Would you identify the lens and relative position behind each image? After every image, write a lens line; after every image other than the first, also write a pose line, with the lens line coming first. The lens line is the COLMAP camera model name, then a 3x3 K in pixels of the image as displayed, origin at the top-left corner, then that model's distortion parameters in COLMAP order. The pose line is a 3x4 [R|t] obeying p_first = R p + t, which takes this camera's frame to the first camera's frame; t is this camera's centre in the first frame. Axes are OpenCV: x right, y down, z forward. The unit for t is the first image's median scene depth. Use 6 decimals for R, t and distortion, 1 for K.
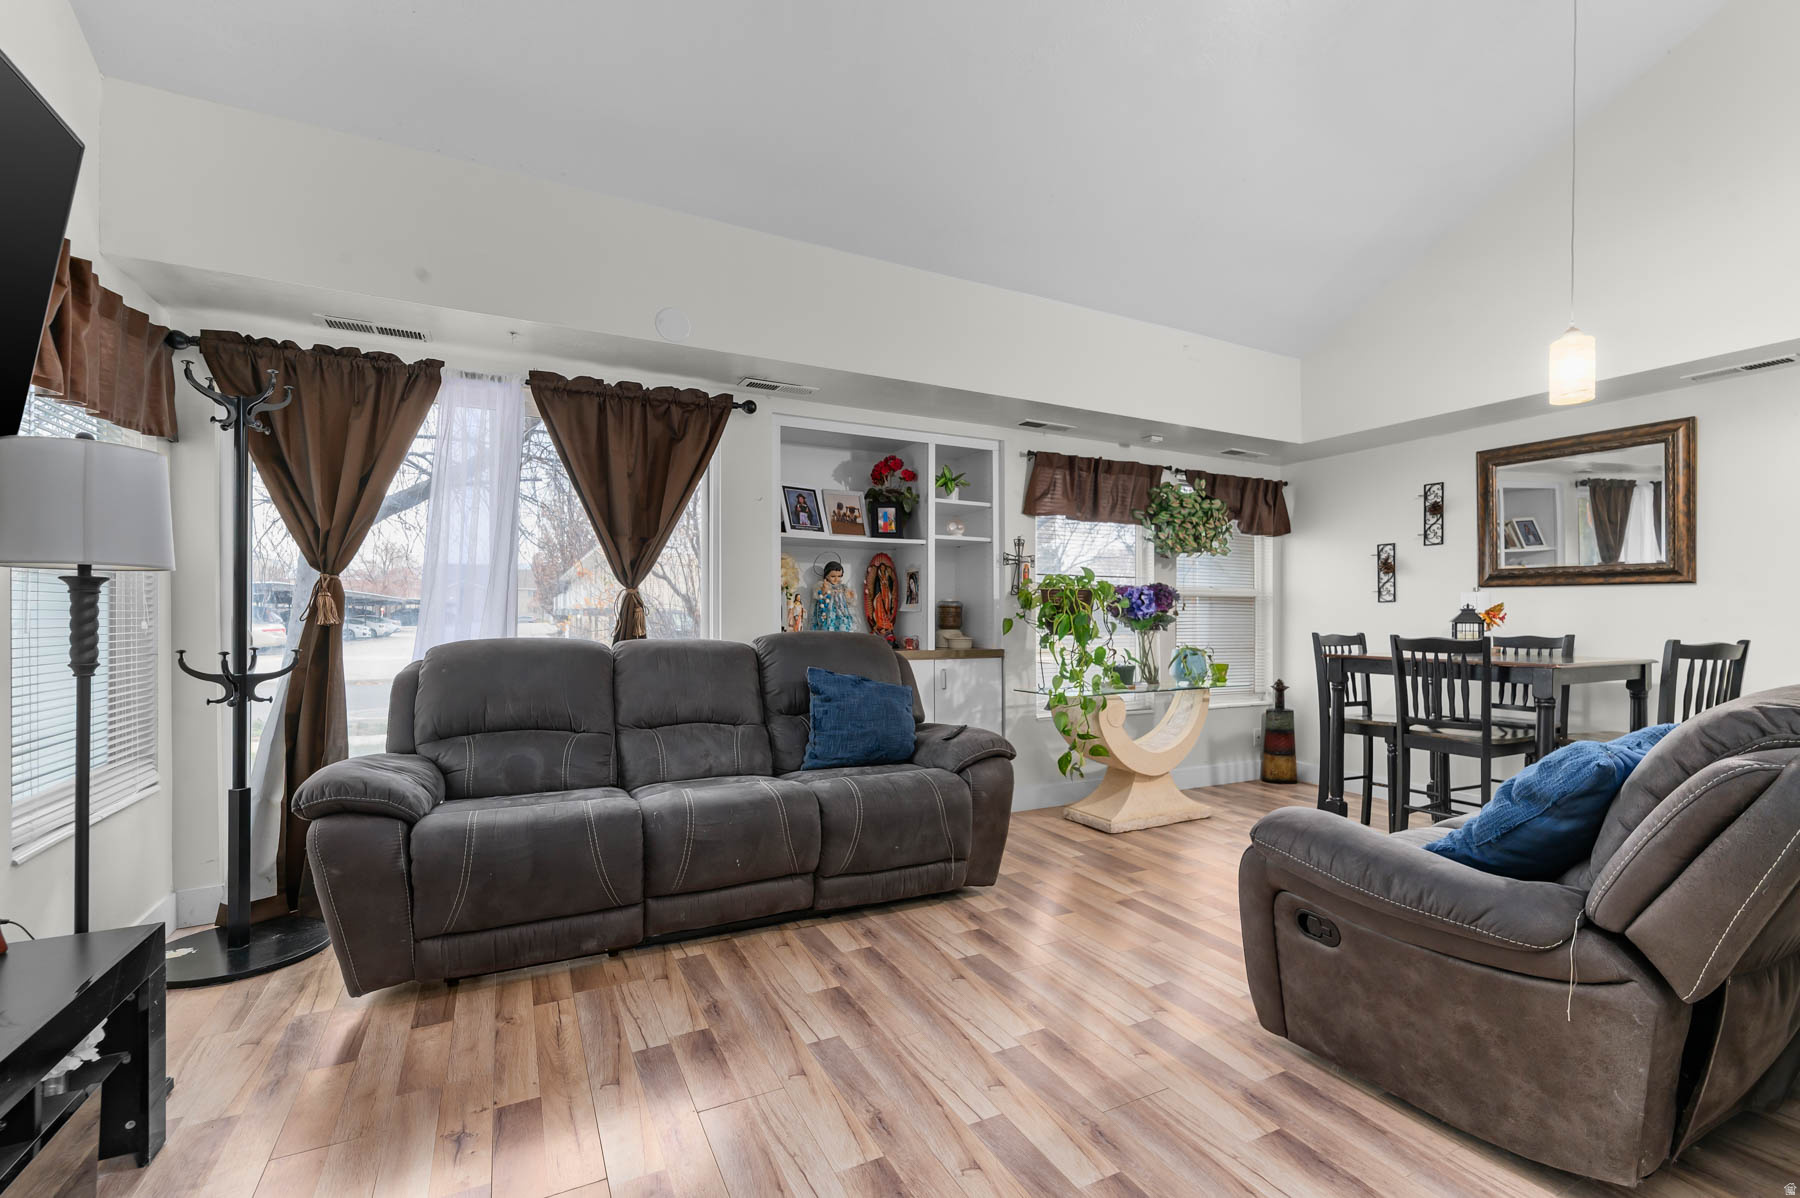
lens RADIAL K [[802.5, 0, 915.4], [0, 802.5, 612.4], [0, 0, 1]] dist [-0.000248, -0.000165]
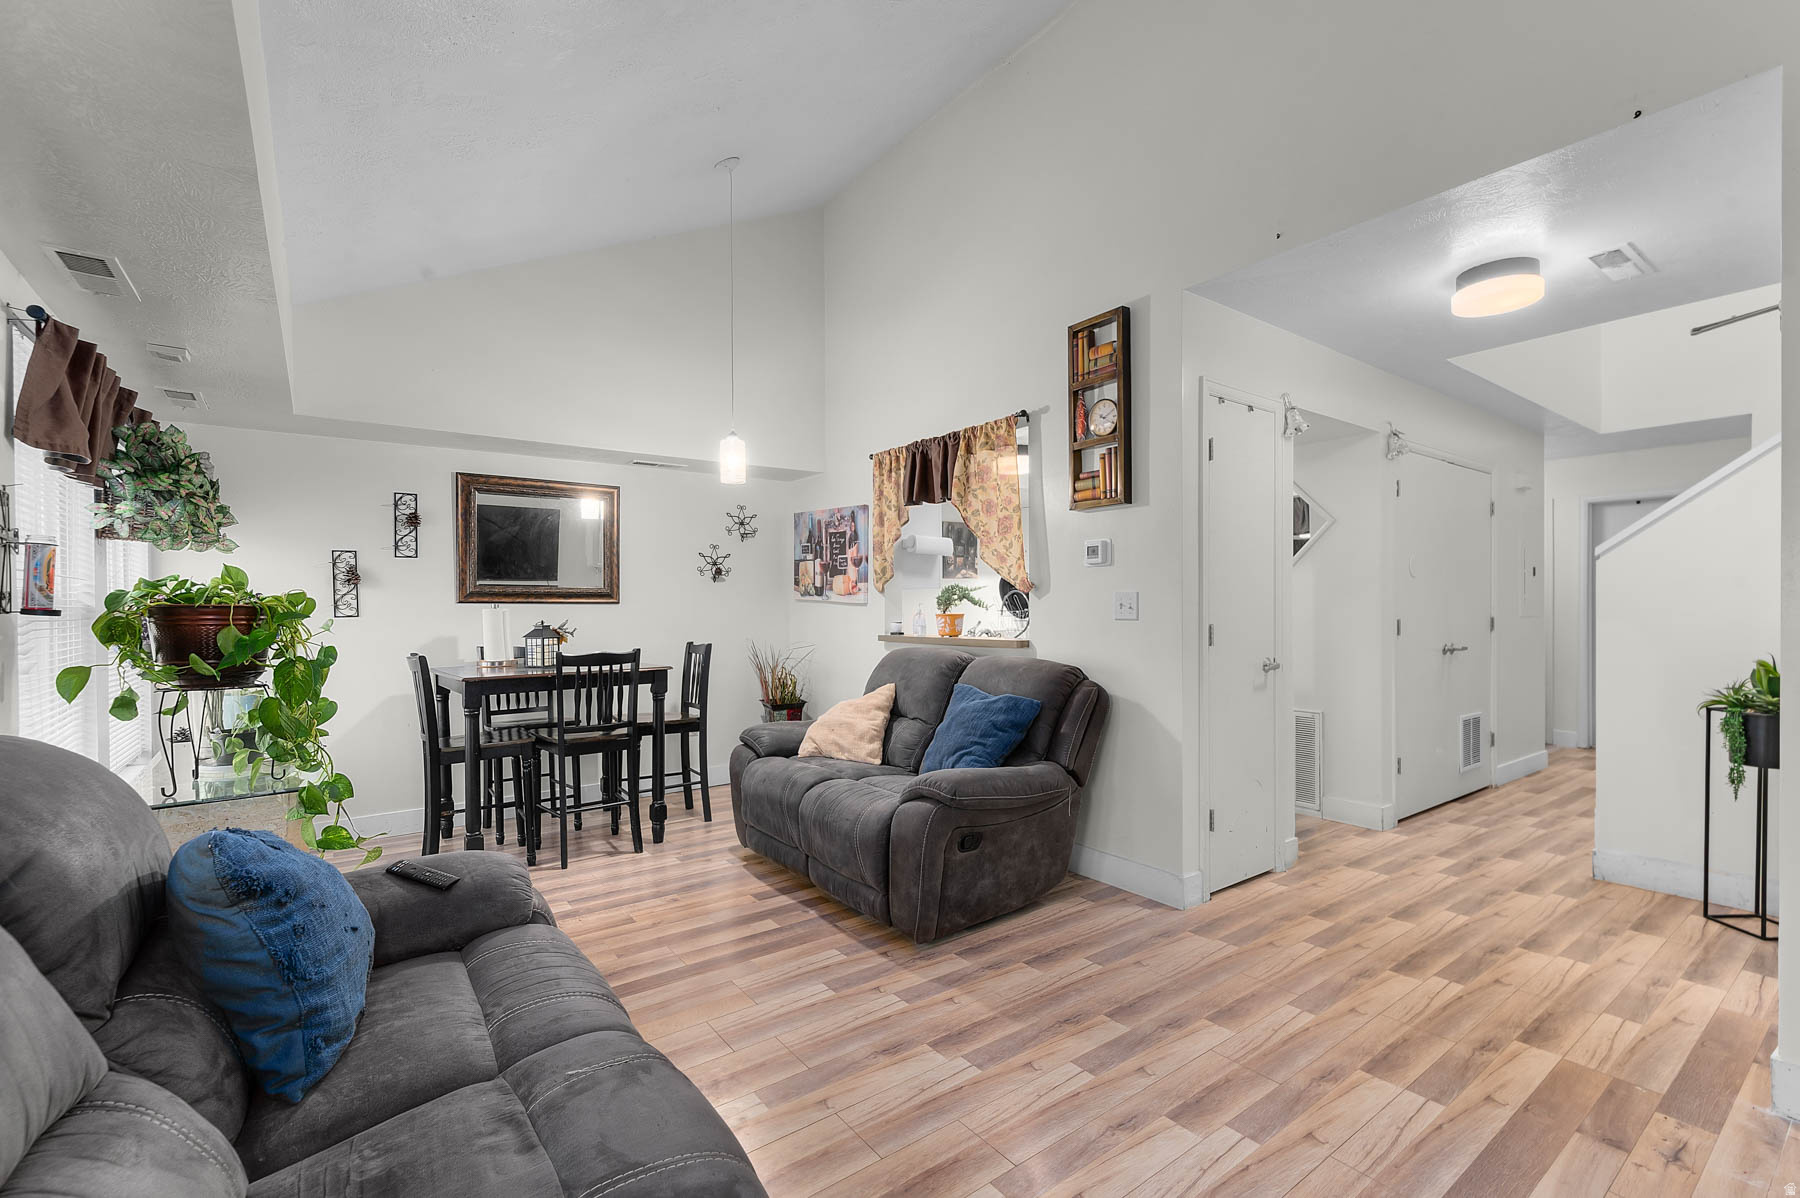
lens RADIAL K [[802.5, 0, 915.4], [0, 802.5, 612.4], [0, 0, 1]] dist [-0.000248, -0.000165]
pose [[-0.183047, -0.006448, 0.983083, -0.618365], [0.003479, 0.999968, 0.007206, -0.035124], [-0.983098, 0.004740, -0.183019, 0.870798]]
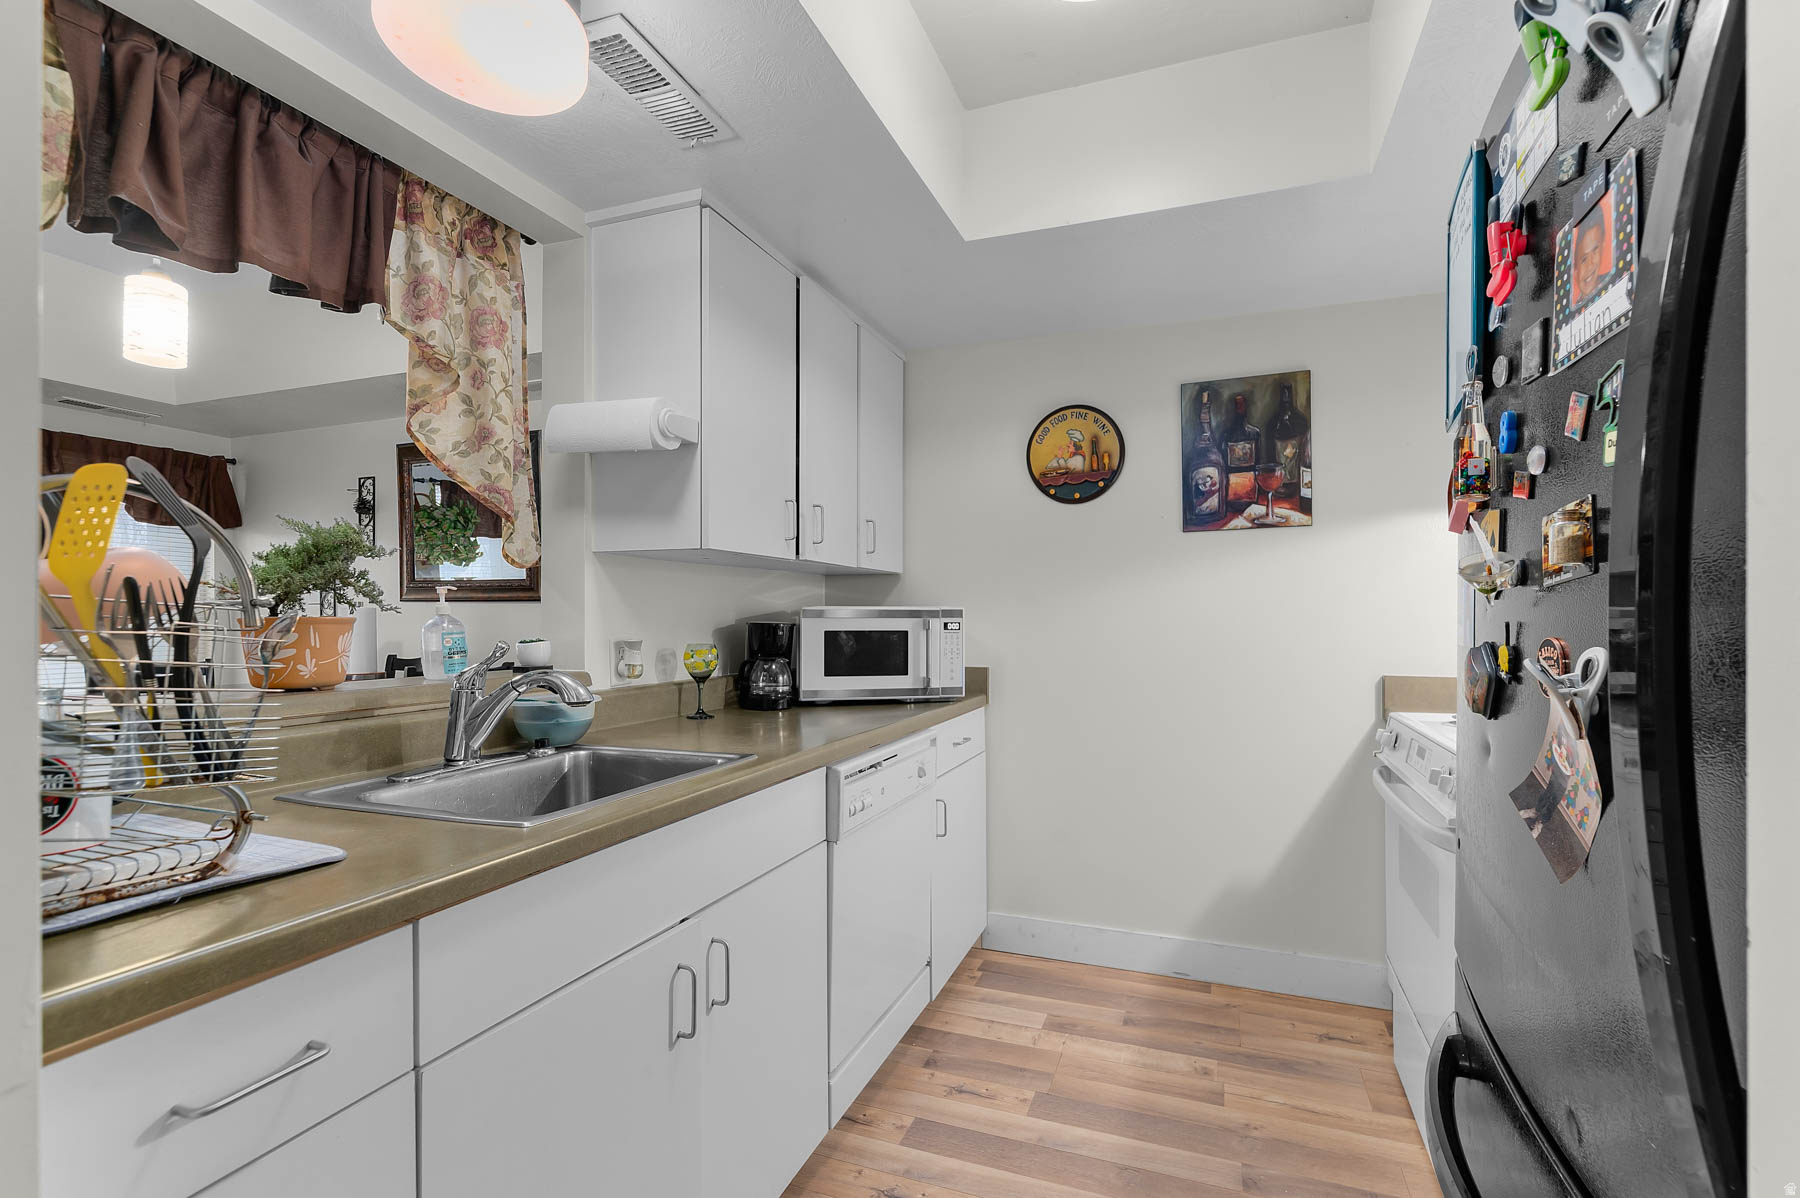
lens RADIAL K [[802.5, 0, 915.4], [0, 802.5, 612.4], [0, 0, 1]] dist [-0.000248, -0.000165]
pose [[0.731492, 0.001150, 0.681849, 0.864029], [-0.003783, 0.999990, 0.002372, -0.036734], [-0.681840, -0.004315, 0.731489, -0.052718]]
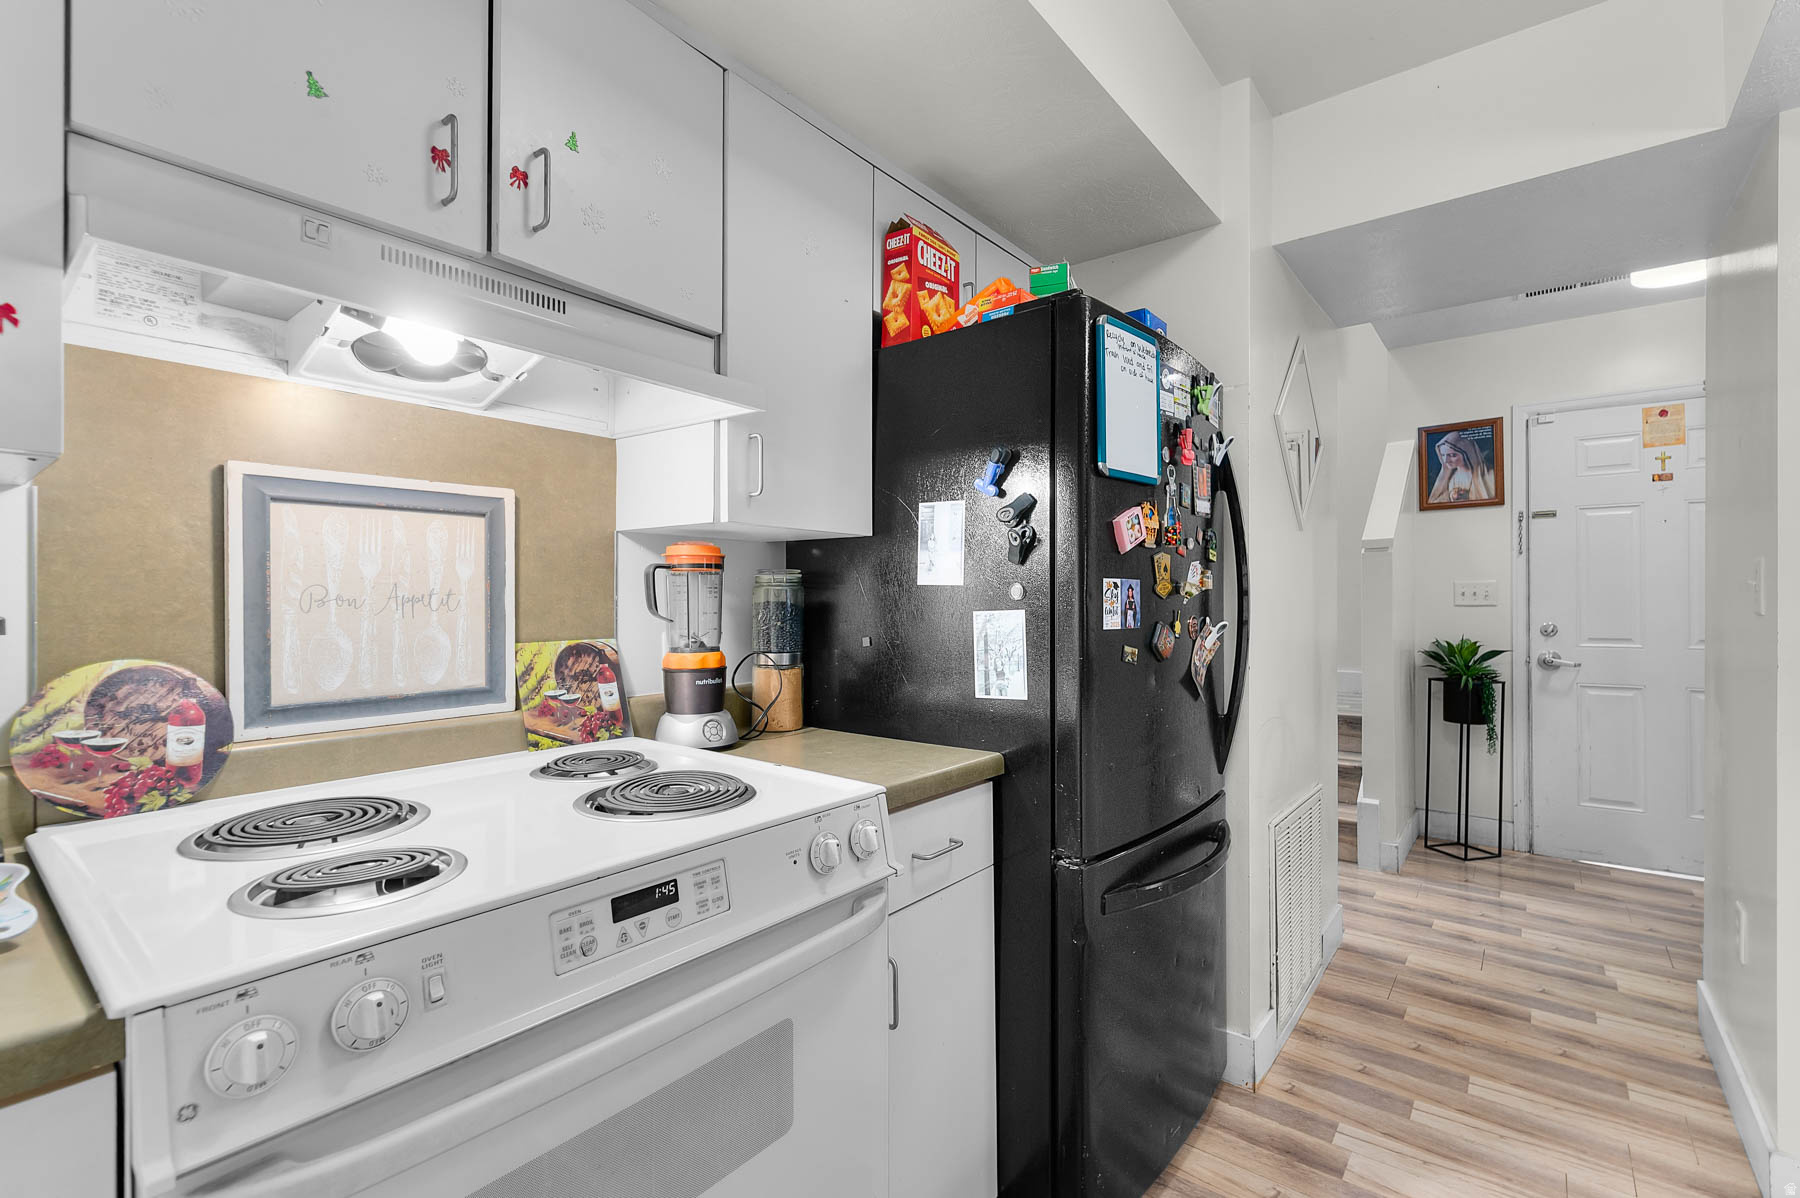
lens RADIAL K [[802.8, 0, 920.7], [0, 802.8, 598.2], [0, 0, 1]] dist [0.008731, -0.000257]
pose [[-0.901125, -0.002325, -0.433554, 1.522056], [-0.001335, 0.999996, -0.002588, -0.027628], [0.433558, -0.001753, -0.901124, 0.420904]]
